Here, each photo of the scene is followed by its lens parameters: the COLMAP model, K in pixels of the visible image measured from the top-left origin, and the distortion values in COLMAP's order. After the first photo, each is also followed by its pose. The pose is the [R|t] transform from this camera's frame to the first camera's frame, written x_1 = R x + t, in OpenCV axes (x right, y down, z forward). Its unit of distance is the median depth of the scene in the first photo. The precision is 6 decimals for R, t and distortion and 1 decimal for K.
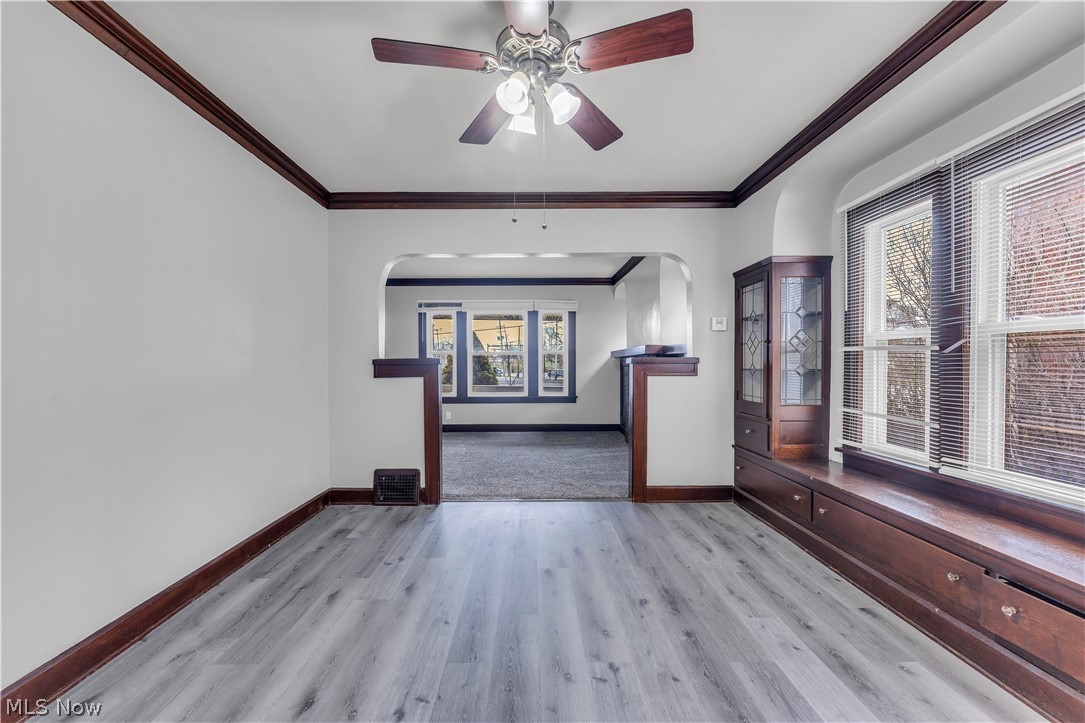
lens RADIAL K [[436.7, 0, 527.6], [0, 436.7, 370.9], [0, 0, 1]] dist [-0.001734, -0.000270]
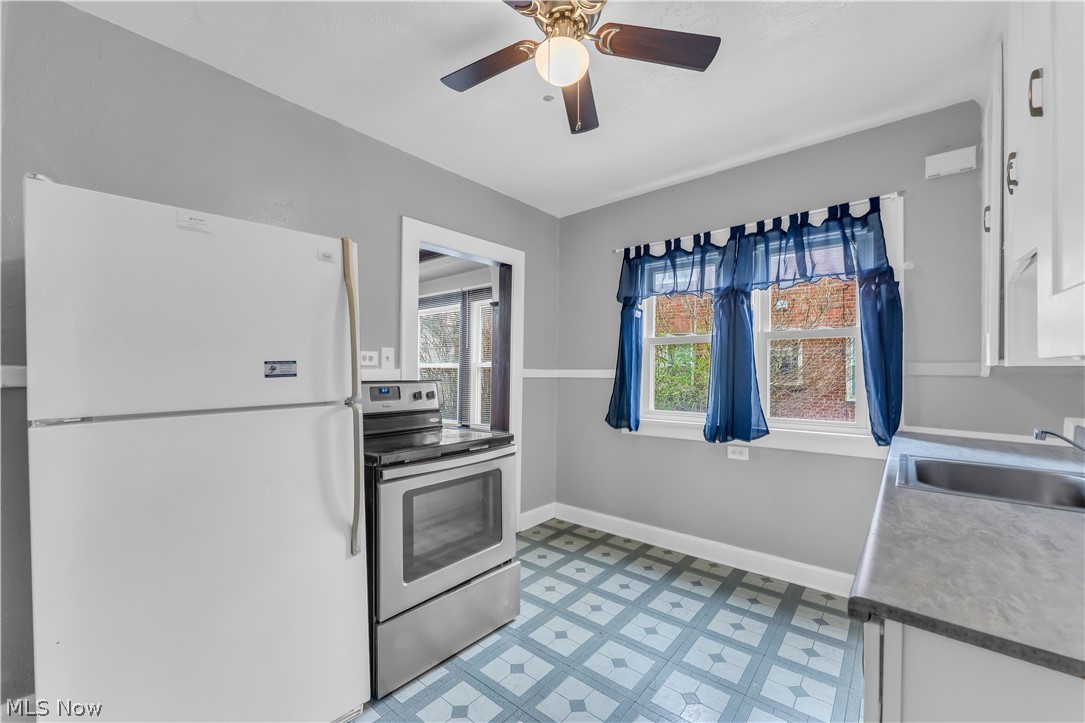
lens RADIAL K [[436.7, 0, 535.8], [0, 436.7, 365.9], [0, 0, 1]] dist [-0.001734, -0.000270]
pose [[0.654522, 0.025476, 0.755614, -0.411036], [-0.003332, 0.999520, -0.030813, -0.006085], [-0.756036, 0.017650, 0.654292, -0.612121]]
